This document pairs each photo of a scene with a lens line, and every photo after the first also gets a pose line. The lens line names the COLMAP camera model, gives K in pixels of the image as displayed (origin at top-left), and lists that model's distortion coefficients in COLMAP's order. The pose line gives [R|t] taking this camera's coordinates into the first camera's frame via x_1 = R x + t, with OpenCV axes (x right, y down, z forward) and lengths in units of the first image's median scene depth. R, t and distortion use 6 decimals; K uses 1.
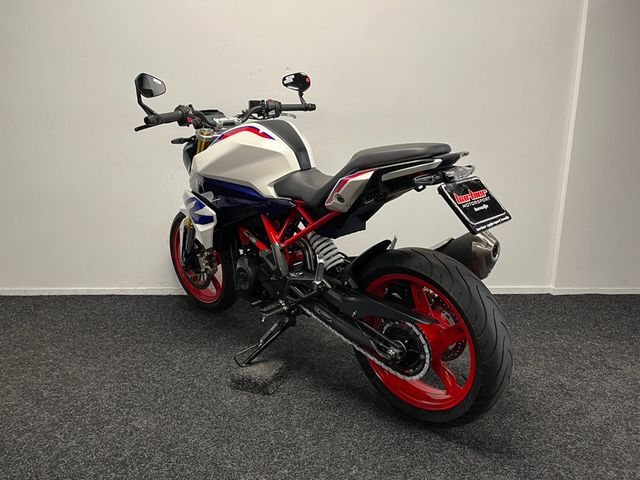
lens RADIAL K [[476.5, 0, 330.1], [0, 476.5, 237.7], [0, 0, 1]] dist [0.001847, -0.000389]
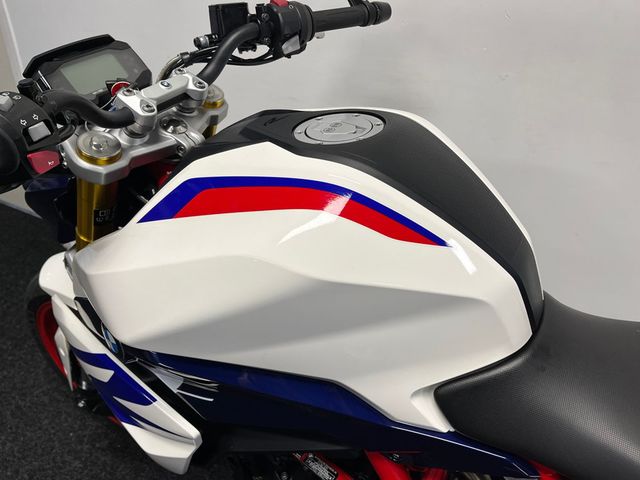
lens RADIAL K [[490.0, 0, 333.8], [0, 490.0, 239.1], [0, 0, 1]] dist [-0.002875, -0.001193]
pose [[0.962620, -0.139325, 0.232274, -0.225607], [0.060458, 0.946446, 0.317150, -0.284771], [-0.264022, -0.291252, 0.919491, 0.757779]]
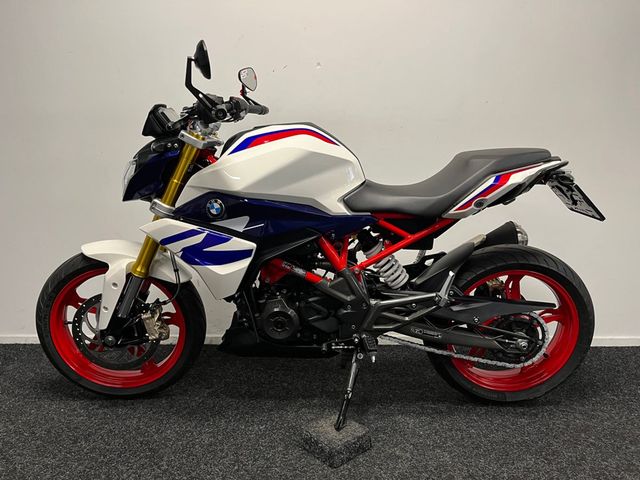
lens RADIAL K [[484.8, 0, 322.2], [0, 484.8, 242.2], [0, 0, 1]] dist [0.094800, -0.138118]
pose [[0.705177, -0.126167, 0.697716, -0.732664], [0.149154, 0.988418, 0.027985, -0.064708], [-0.693166, 0.084333, 0.715827, 0.409060]]
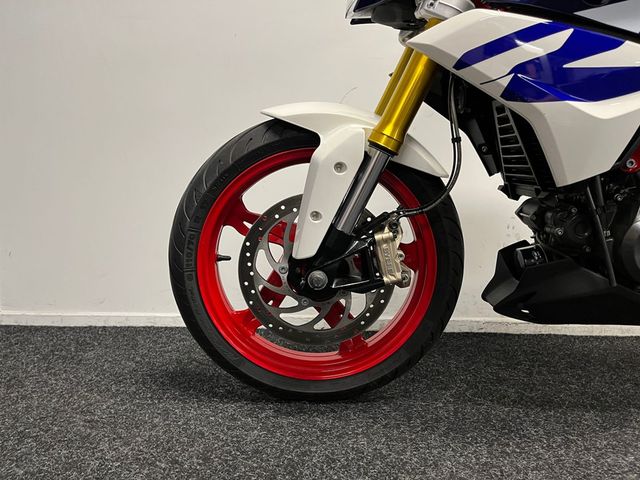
lens RADIAL K [[484.8, 0, 322.2], [0, 484.8, 242.2], [0, 0, 1]] dist [0.094800, -0.138118]
pose [[0.727589, -0.063786, 0.683041, -0.715297], [0.139218, 0.988679, -0.055969, 0.069183], [-0.671738, 0.135814, 0.728232, 0.981626]]
